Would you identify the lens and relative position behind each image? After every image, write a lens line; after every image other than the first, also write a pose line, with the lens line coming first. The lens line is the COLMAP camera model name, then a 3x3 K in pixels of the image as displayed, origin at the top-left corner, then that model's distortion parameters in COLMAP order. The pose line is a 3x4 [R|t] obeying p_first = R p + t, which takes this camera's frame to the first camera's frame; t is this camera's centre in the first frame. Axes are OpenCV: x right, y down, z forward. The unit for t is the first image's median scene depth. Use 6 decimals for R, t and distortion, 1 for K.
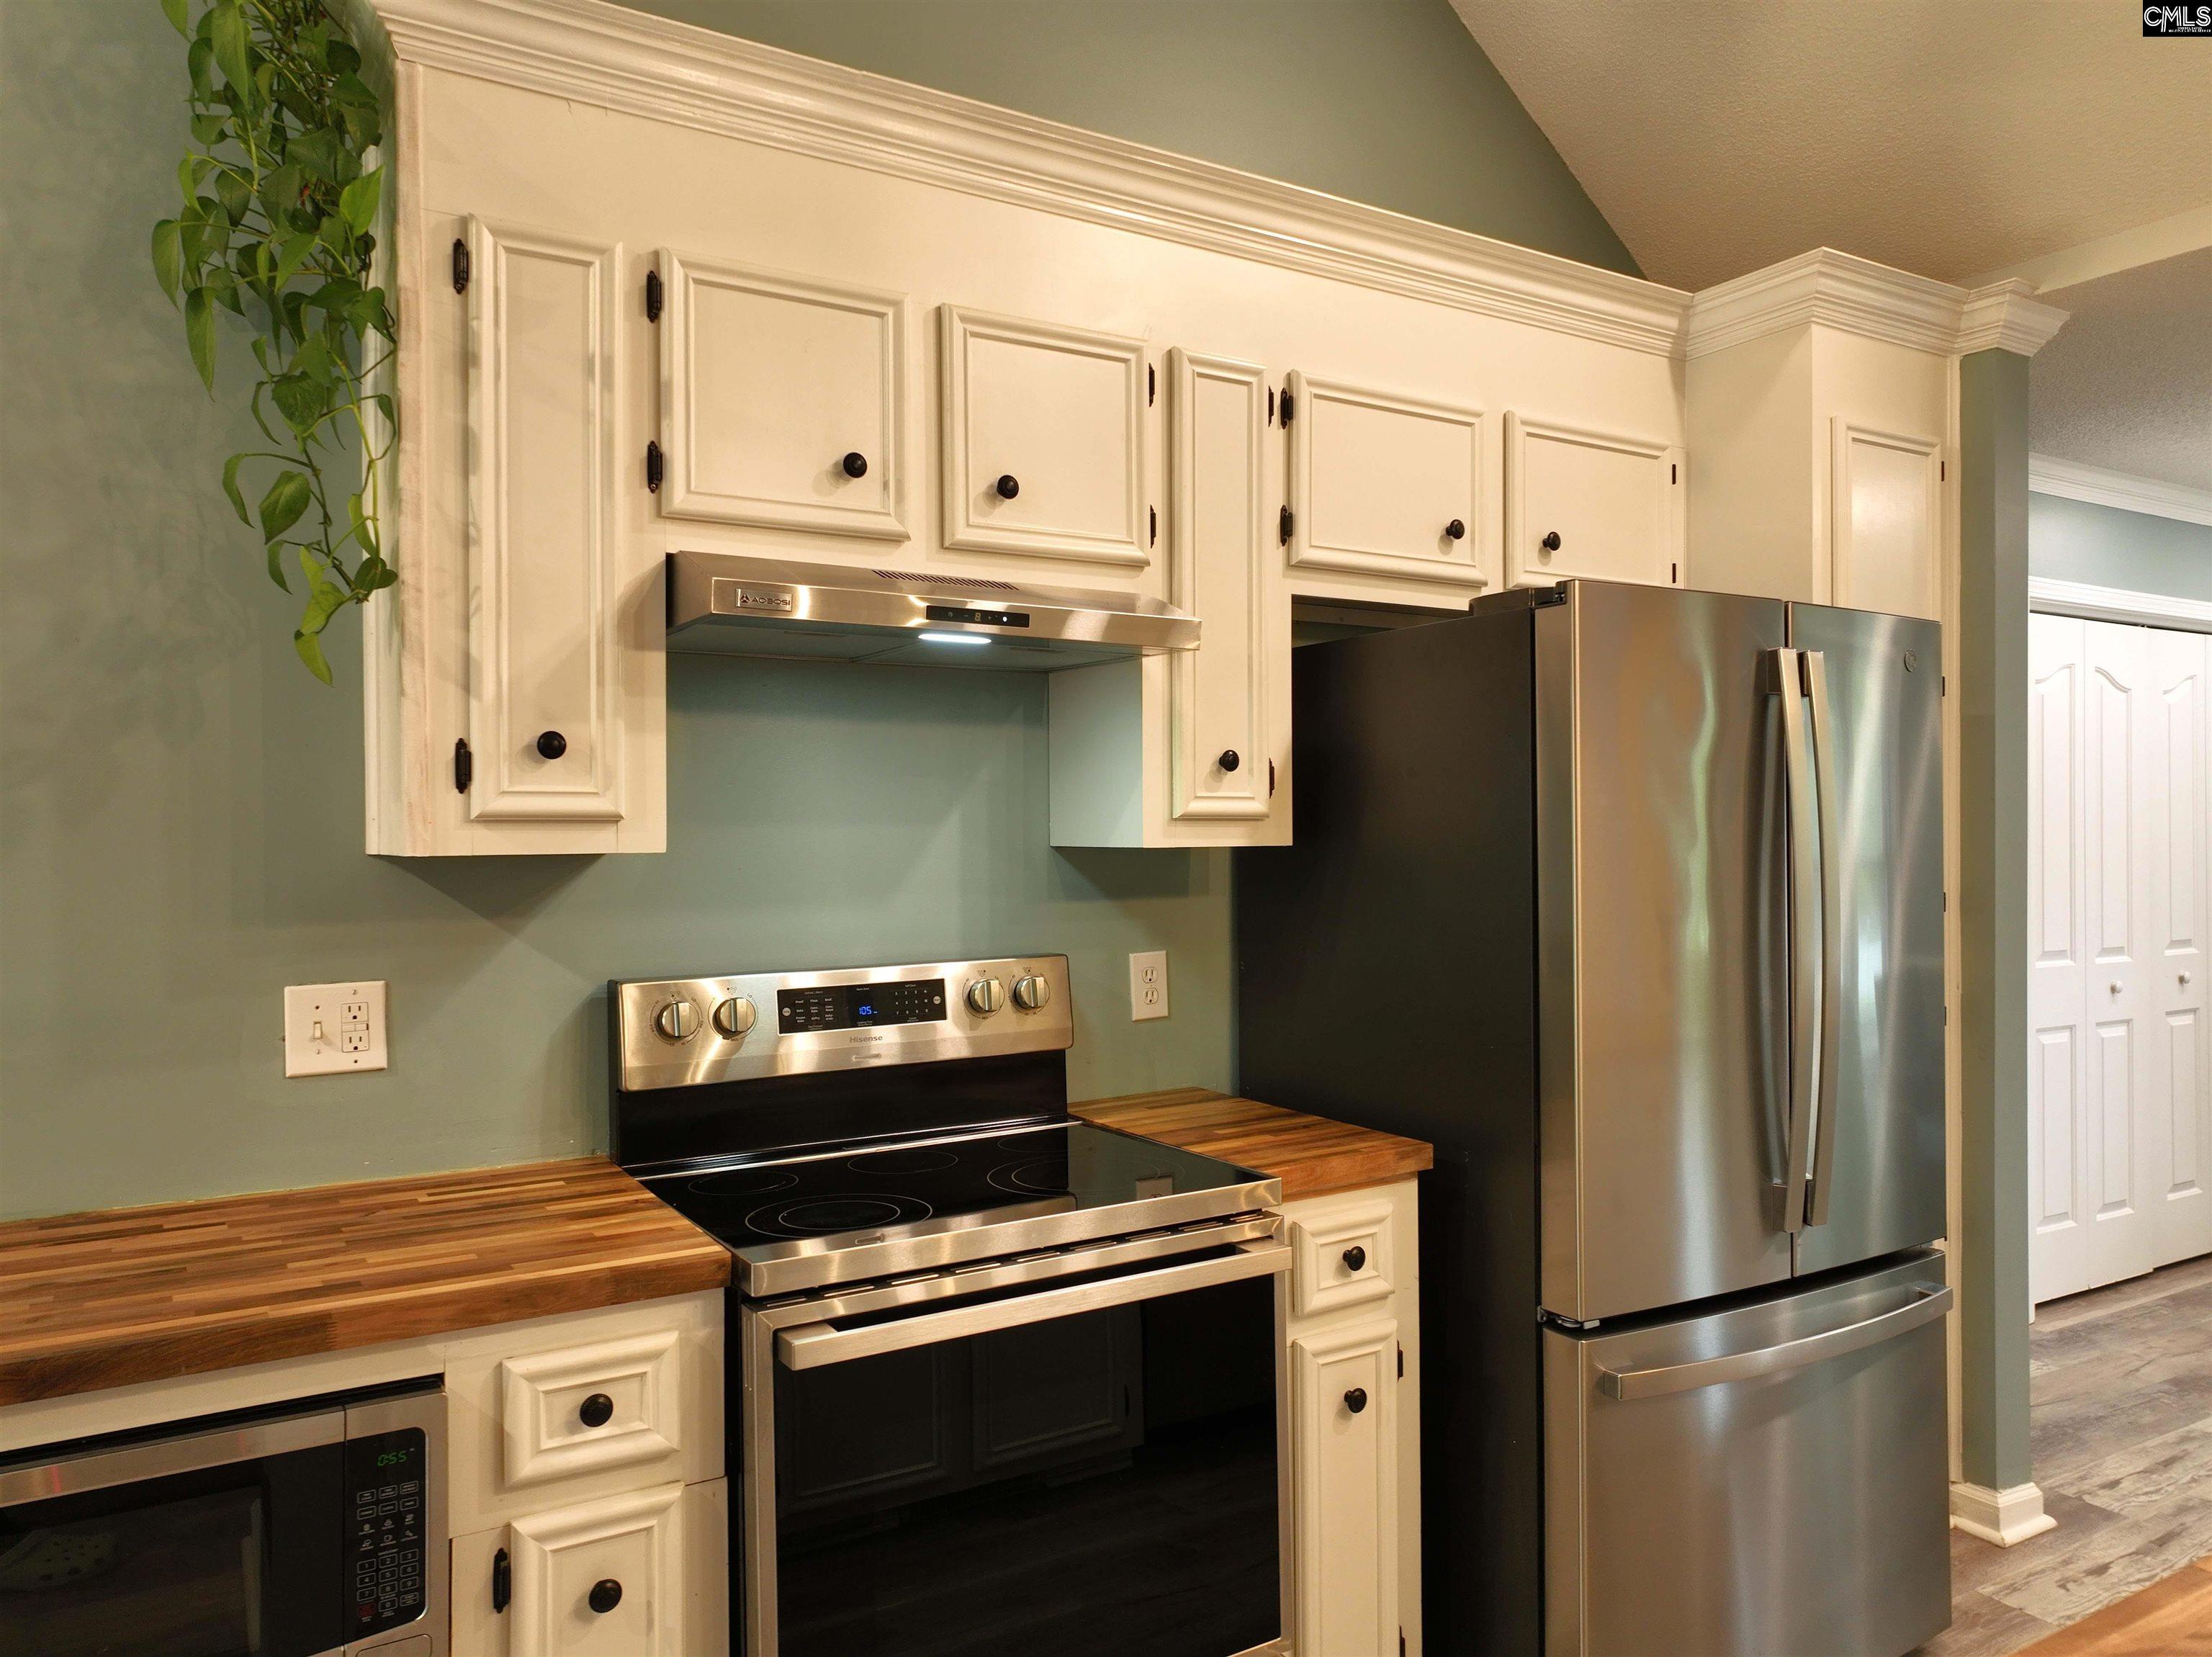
lens RADIAL K [[1562.3, 0, 1110.0], [0, 1562.3, 822.4], [0, 0, 1]] dist [0.000556, 0.002808]
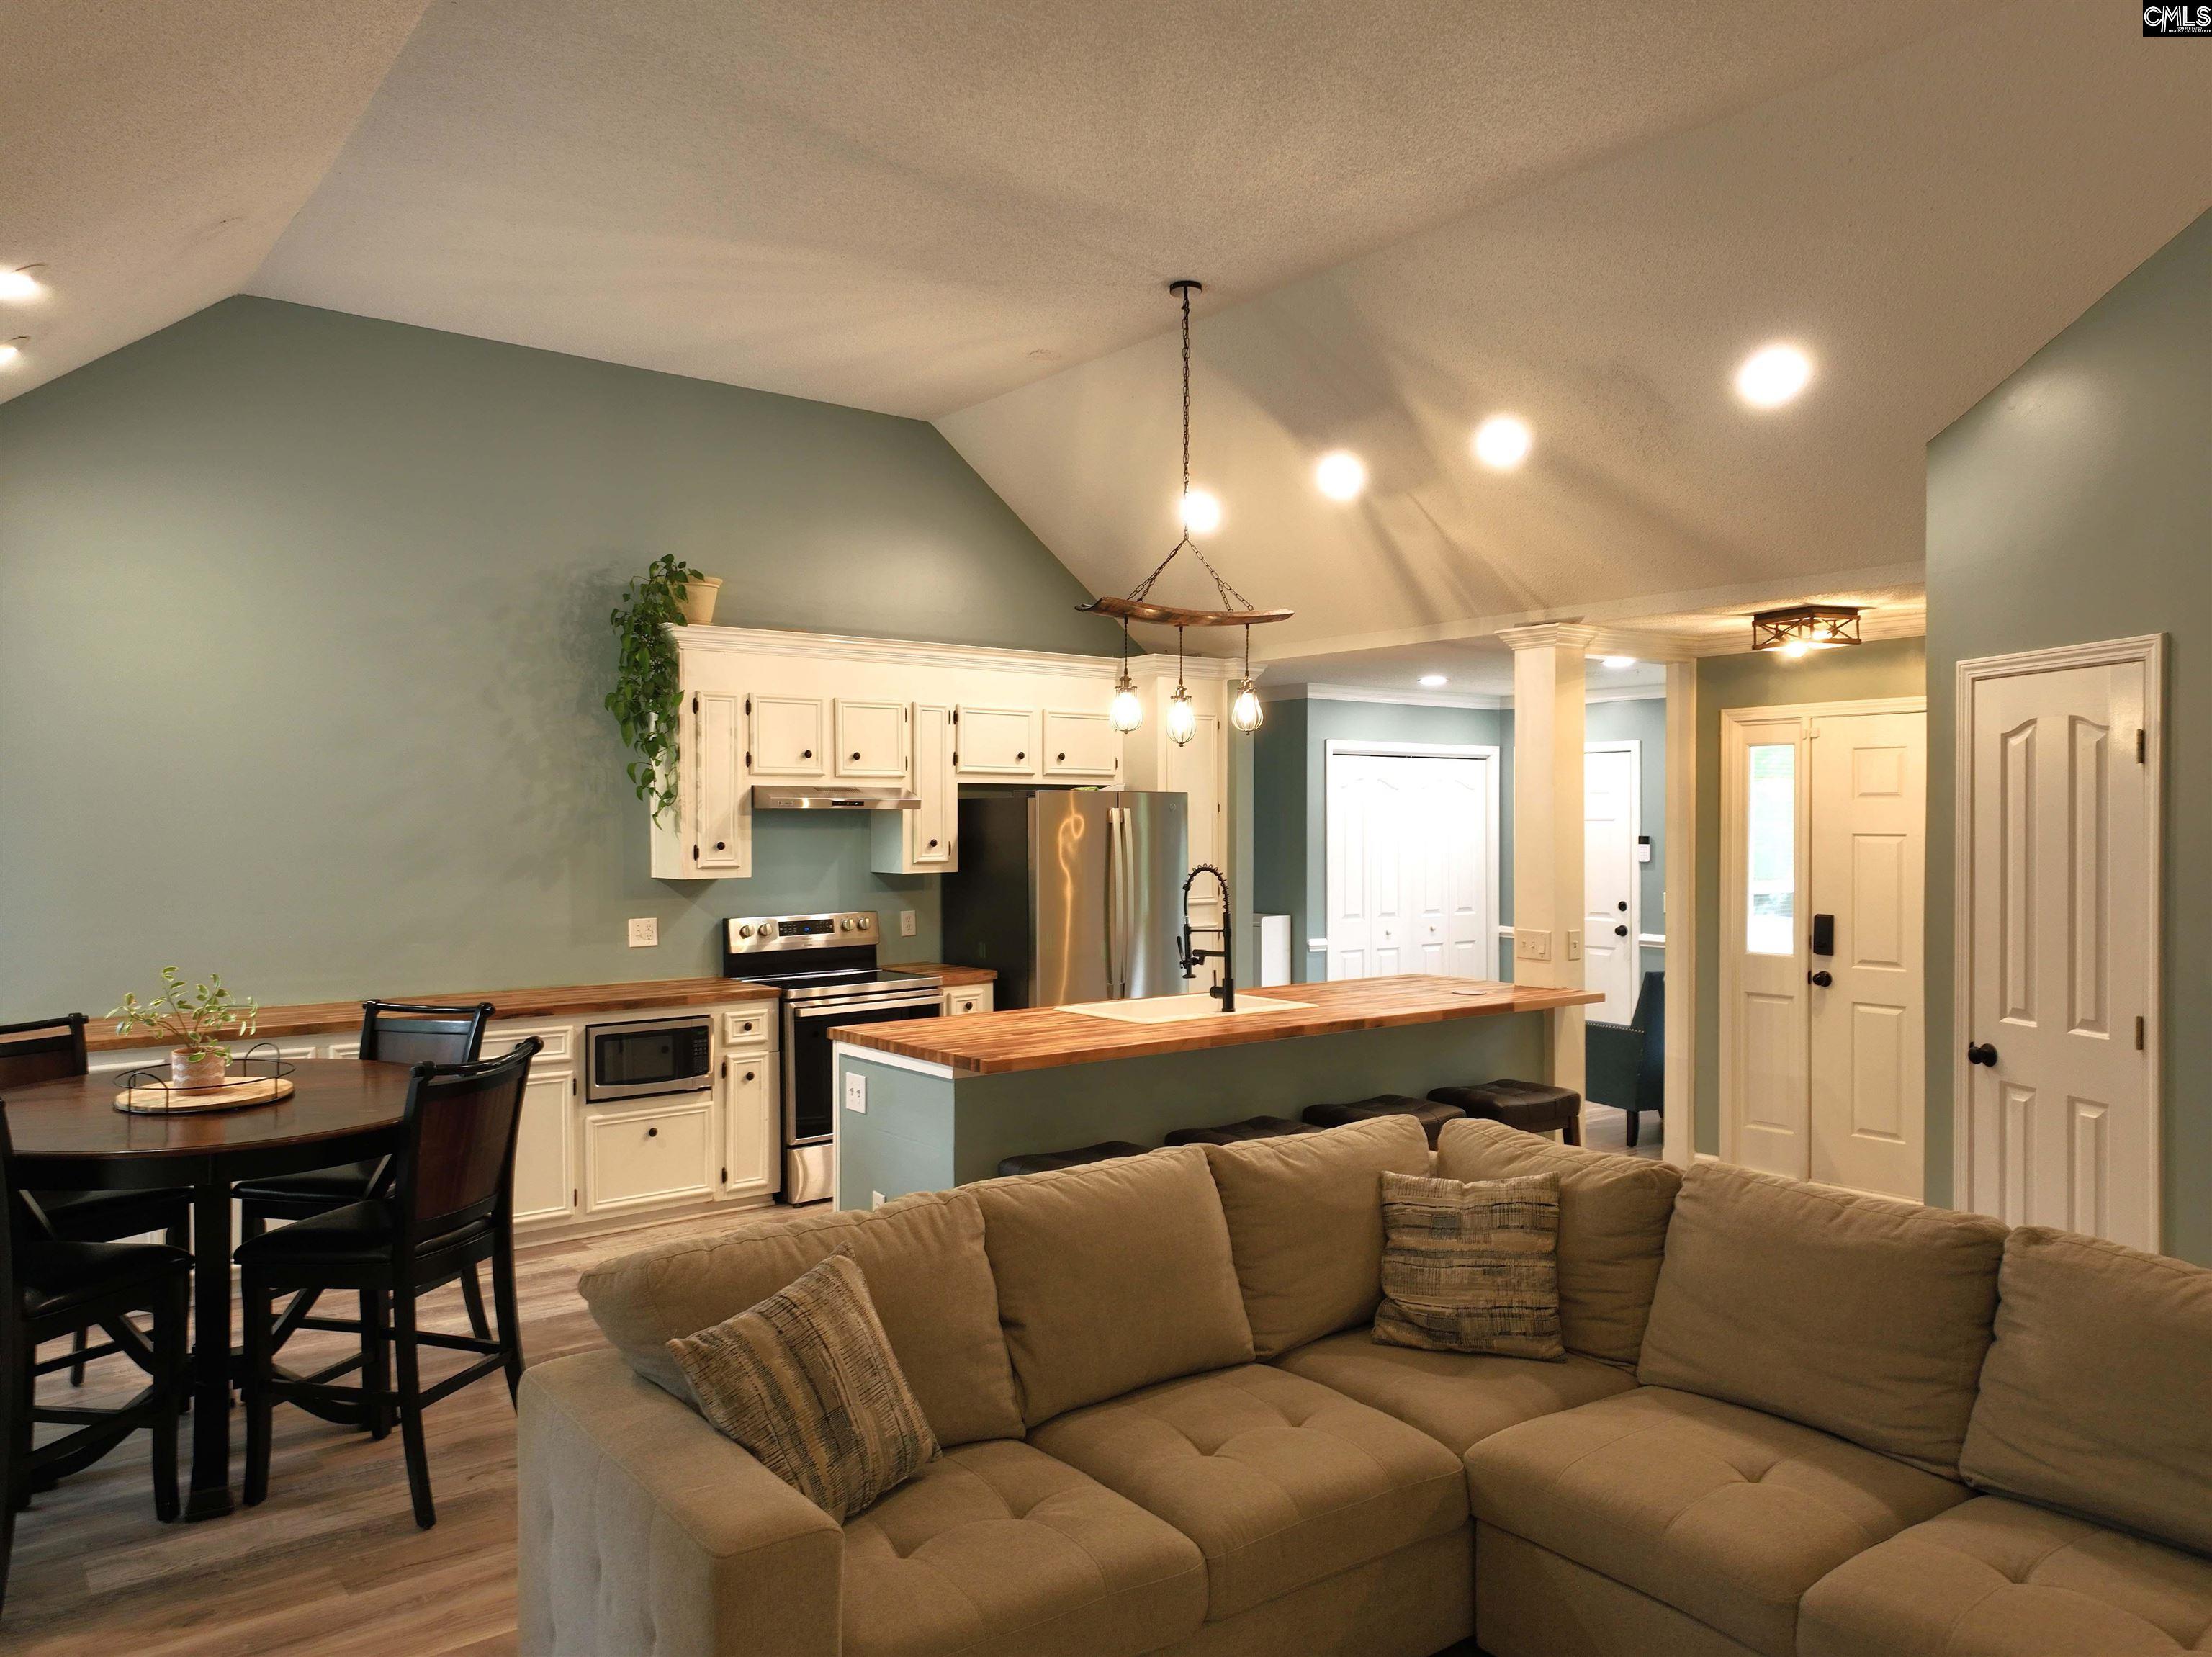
lens RADIAL K [[1554.1, 0, 1122.7], [0, 1554.1, 824.2], [0, 0, 1]] dist [0.002674, 0.002837]
pose [[0.992831, 0.001386, 0.119520, 0.083796], [-0.001859, 0.999991, 0.003849, -0.090101], [-0.119513, -0.004044, 0.992824, -1.984771]]
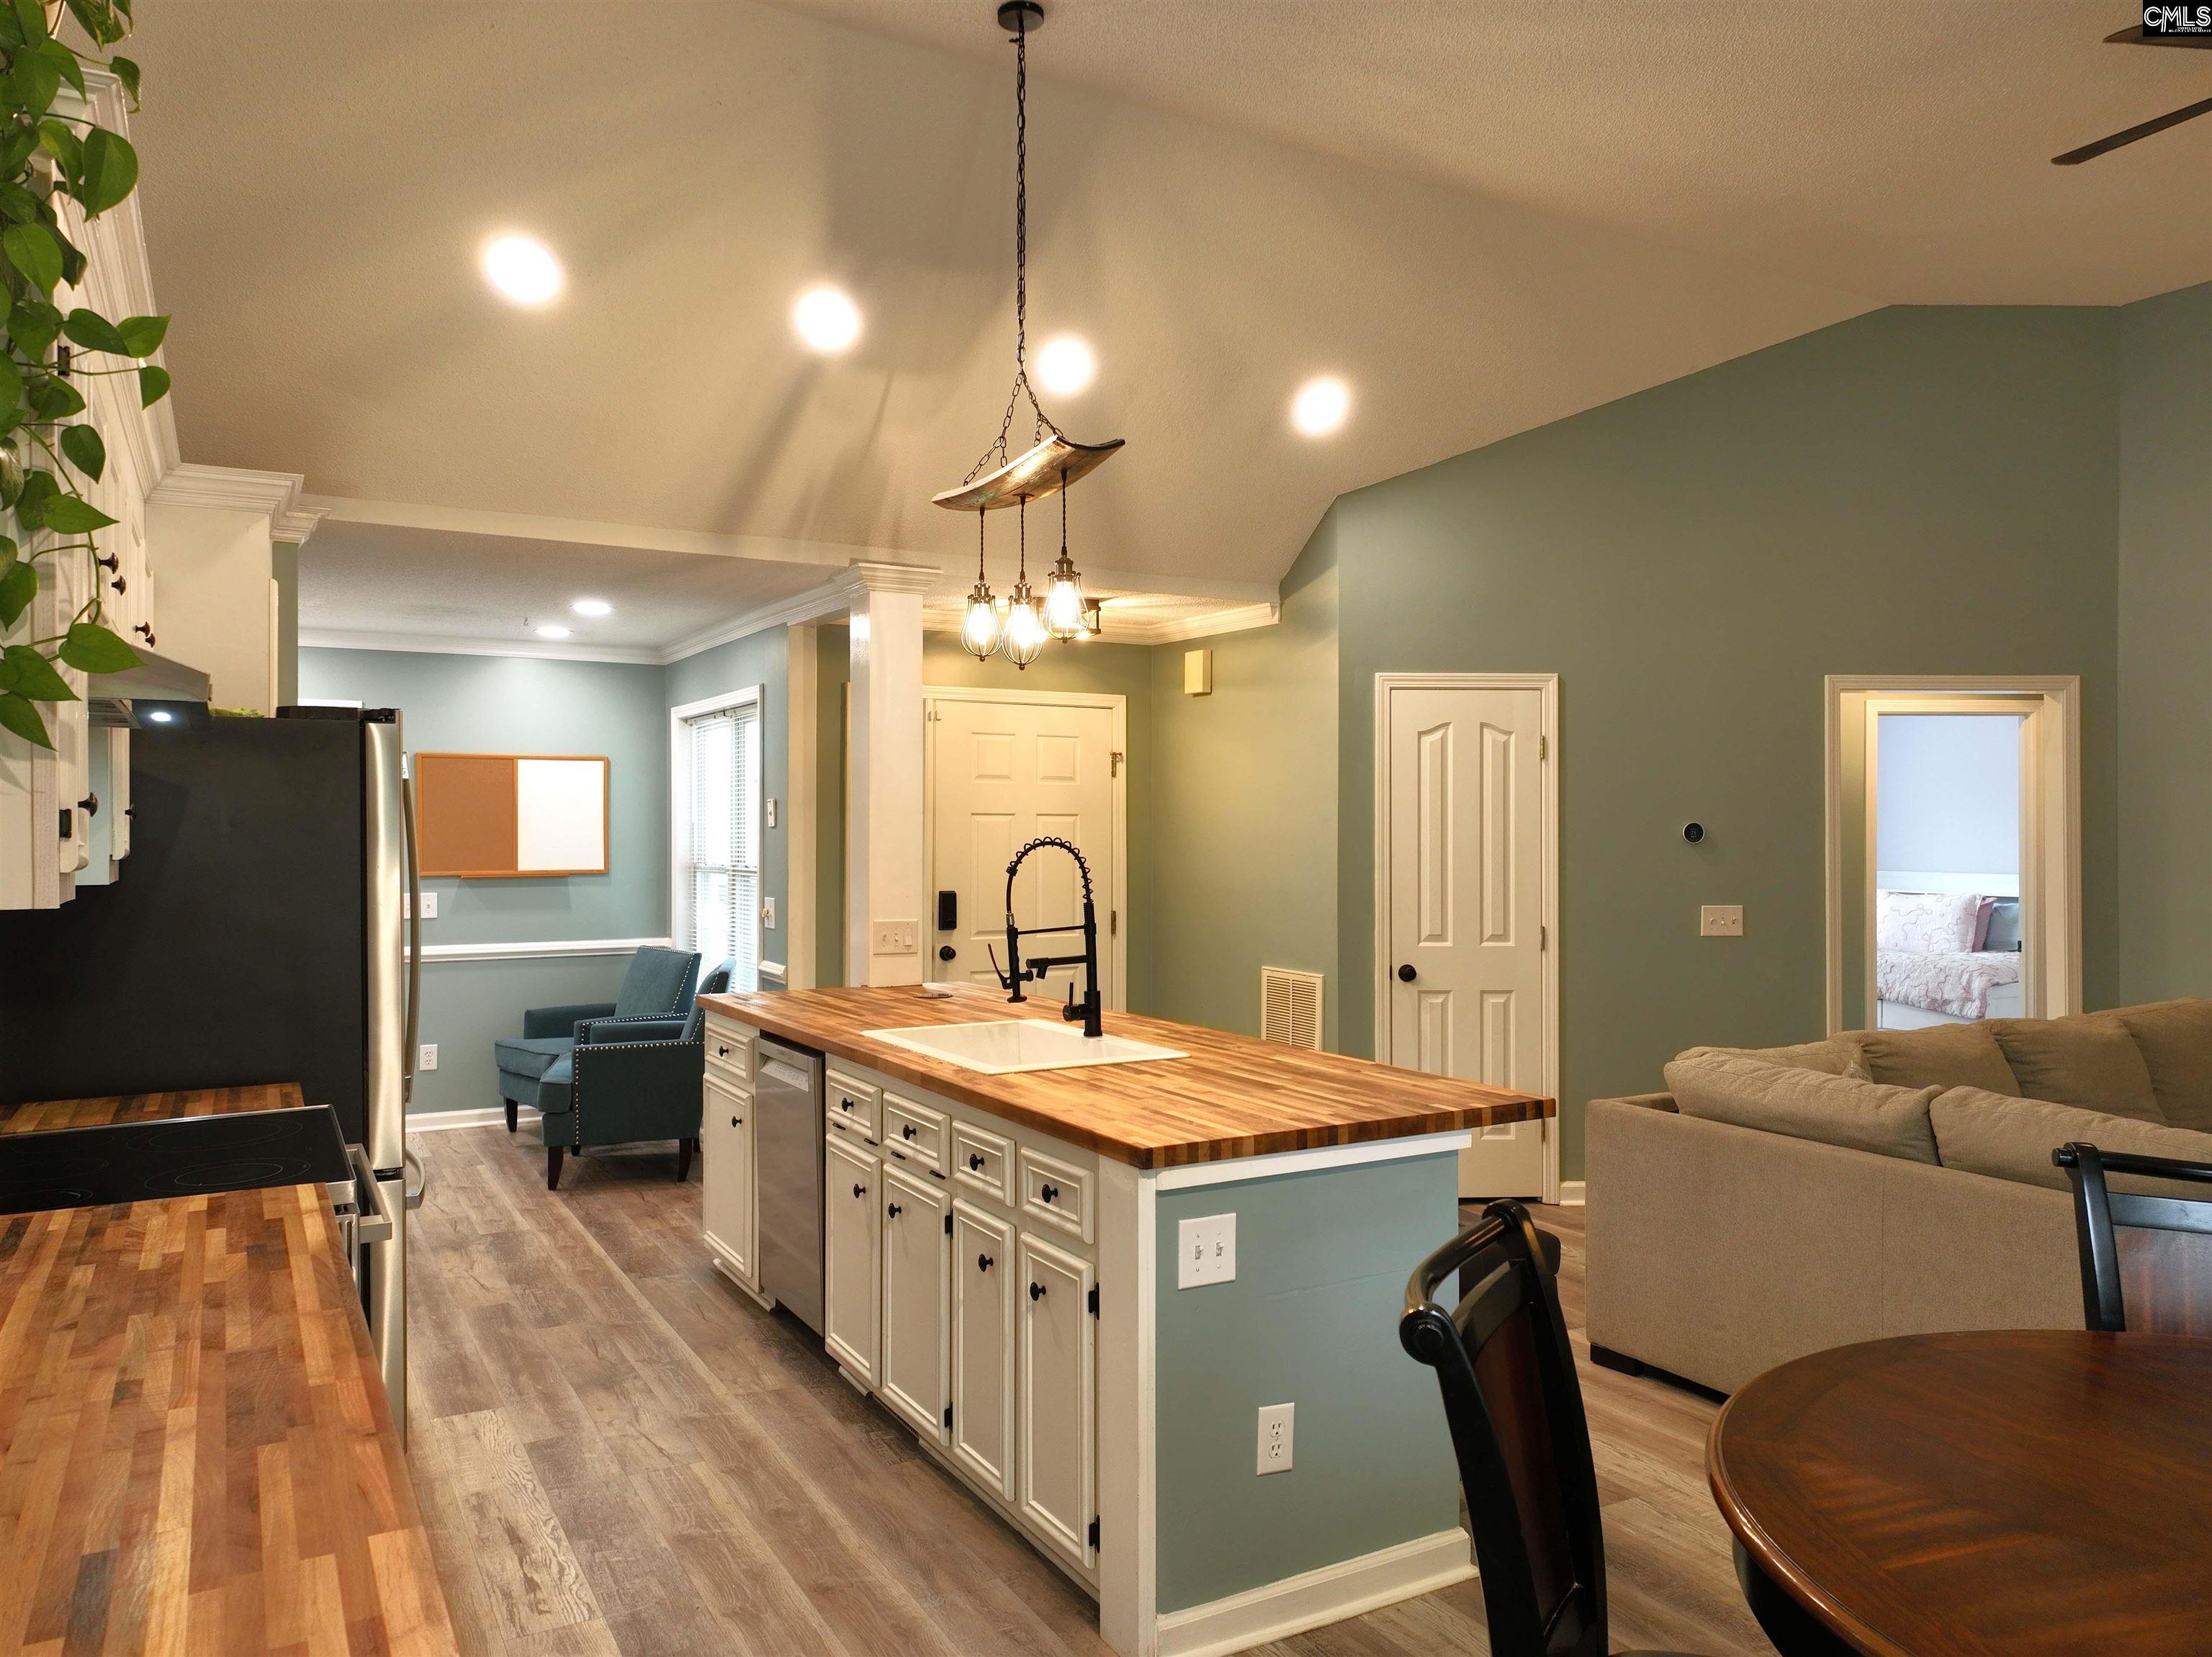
lens RADIAL K [[1540.4, 0, 1122.9], [0, 1540.4, 826.8], [0, 0, 1]] dist [0.005201, 0.005208]
pose [[0.031565, 0.006446, 0.999481, -1.165384], [-0.001396, 0.999979, -0.006405, -0.022581], [-0.999501, -0.001193, 0.031574, 0.183177]]
